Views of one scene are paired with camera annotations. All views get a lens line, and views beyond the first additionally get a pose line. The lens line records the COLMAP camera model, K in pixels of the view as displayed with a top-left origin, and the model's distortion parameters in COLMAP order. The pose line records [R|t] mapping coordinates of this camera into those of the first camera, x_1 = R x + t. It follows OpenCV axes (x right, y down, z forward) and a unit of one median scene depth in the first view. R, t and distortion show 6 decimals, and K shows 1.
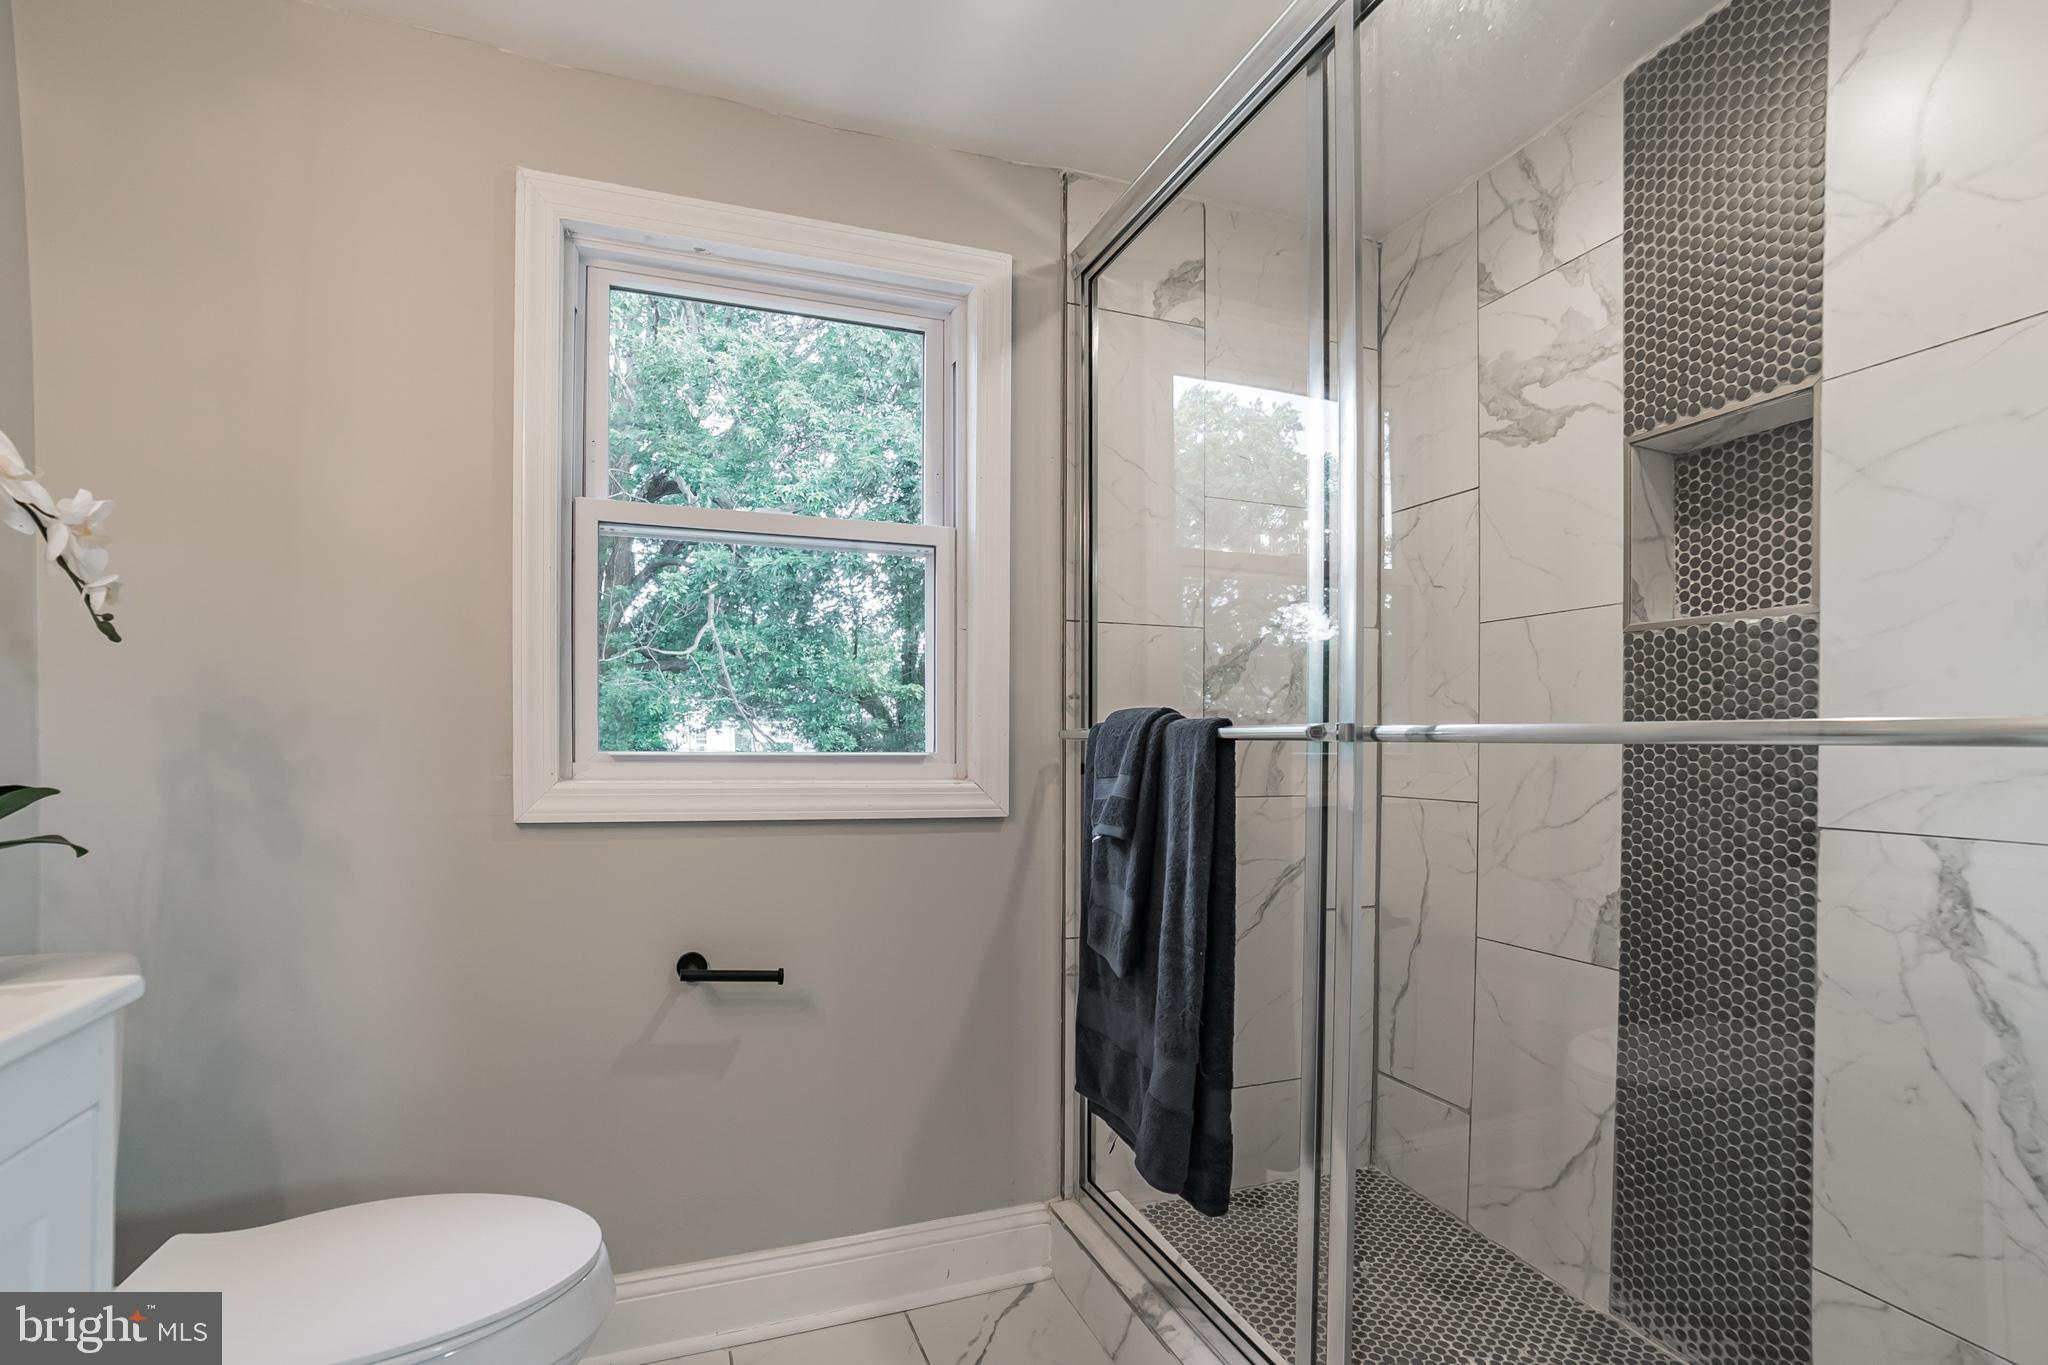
lens RADIAL K [[973.3, 0, 1024.0], [0, 973.3, 682.5], [0, 0, 1]] dist [0.000085, 0.000039]
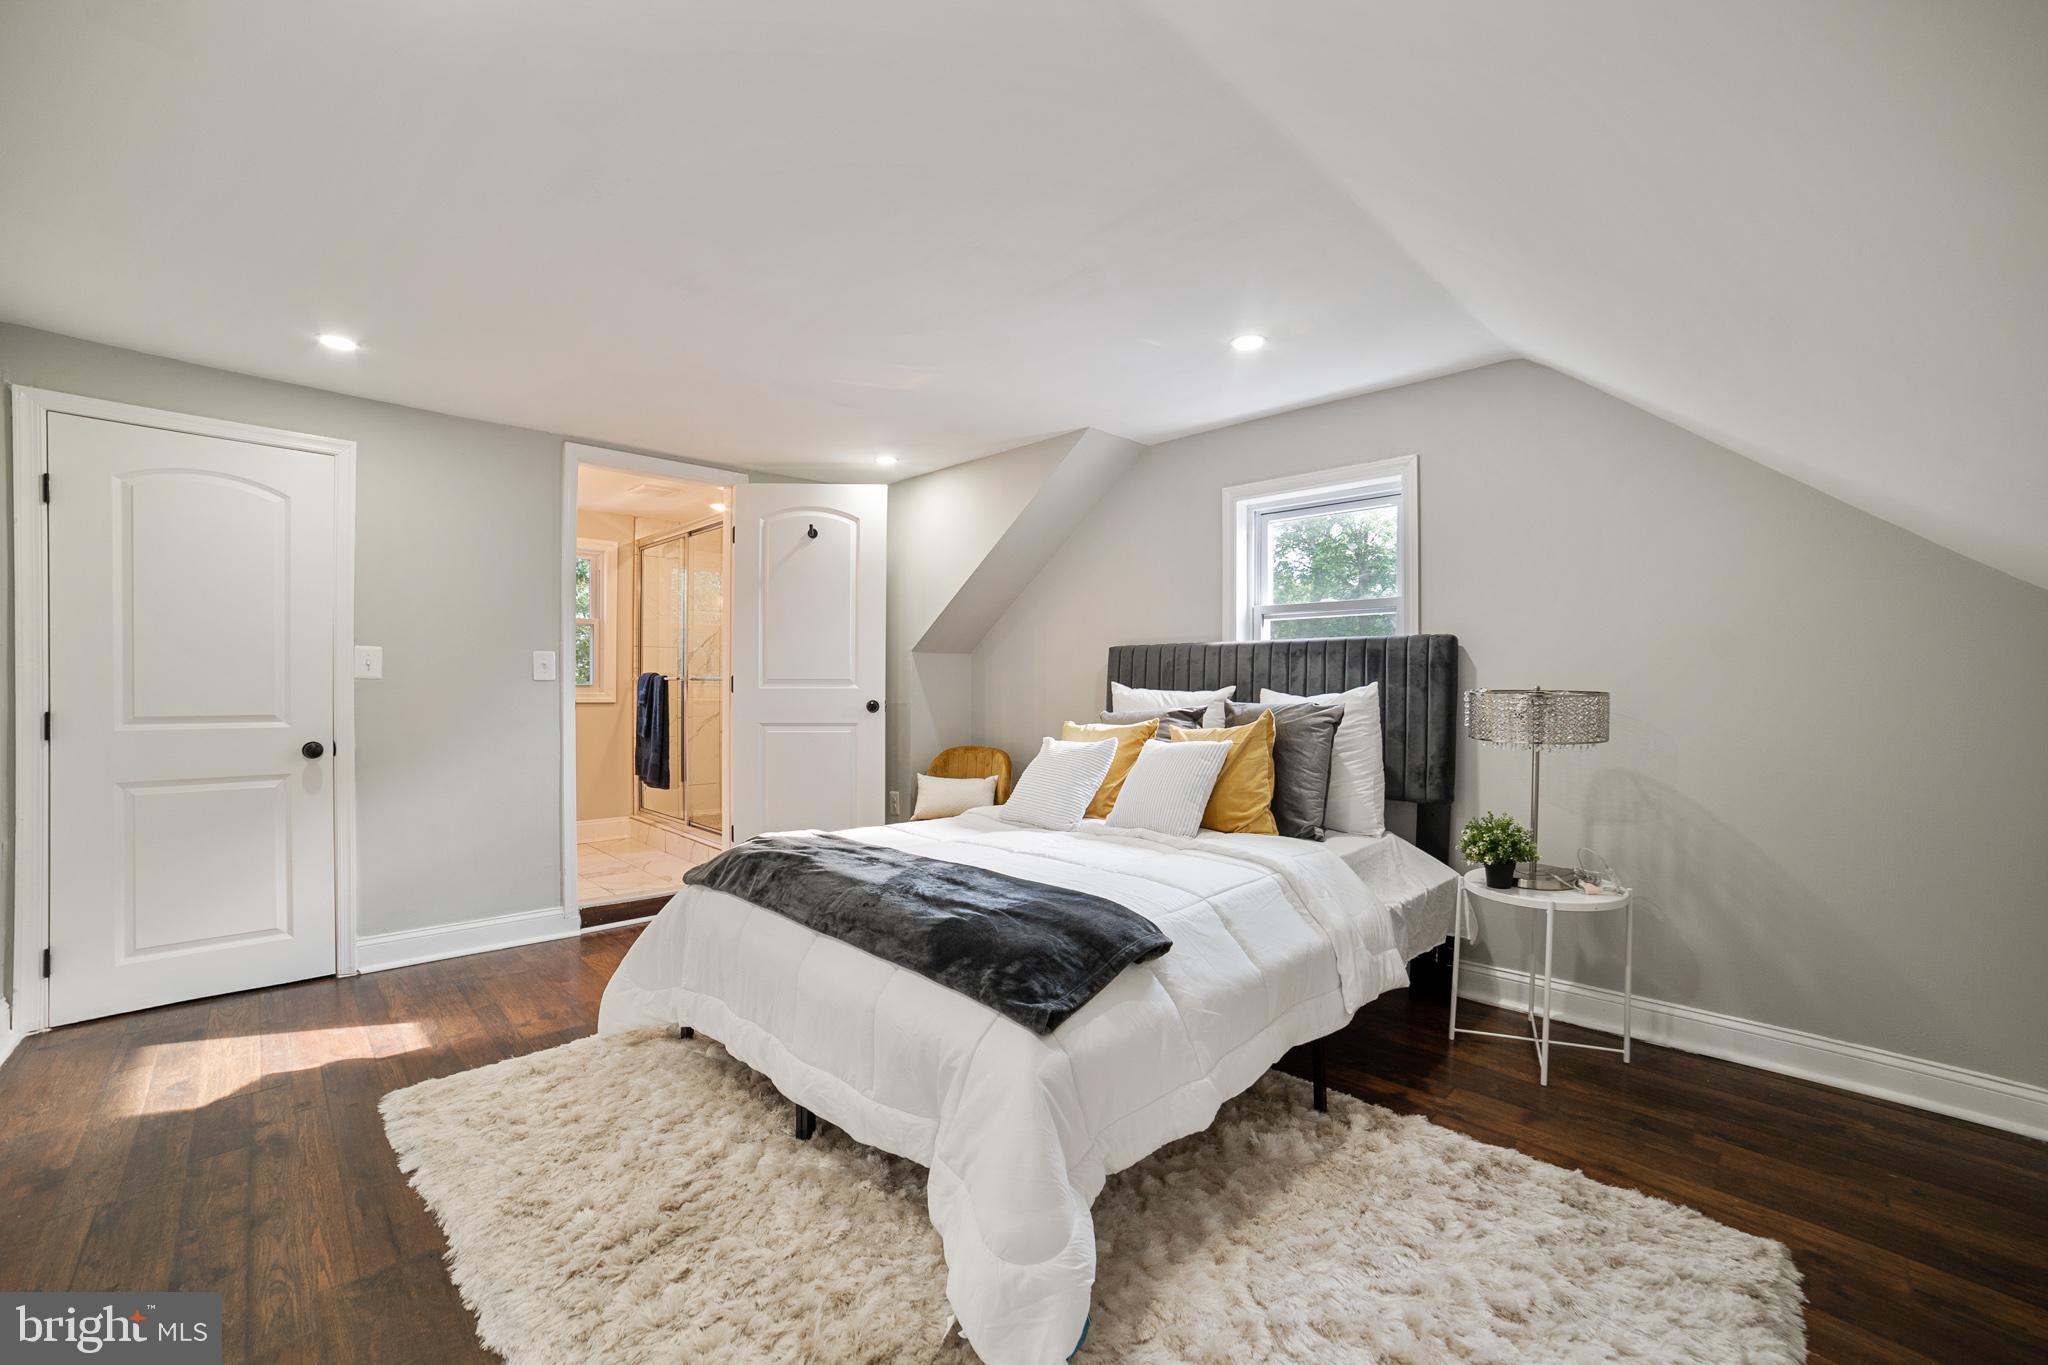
lens RADIAL K [[869.9, 0, 1024.0], [0, 869.9, 682.5], [0, 0, 1]] dist [-0.000215, -0.000027]
pose [[0.923986, 0.003297, 0.382411, 0.154817], [-0.024653, 0.998396, 0.050959, -0.140069], [-0.381630, -0.056513, 0.922586, -2.635570]]
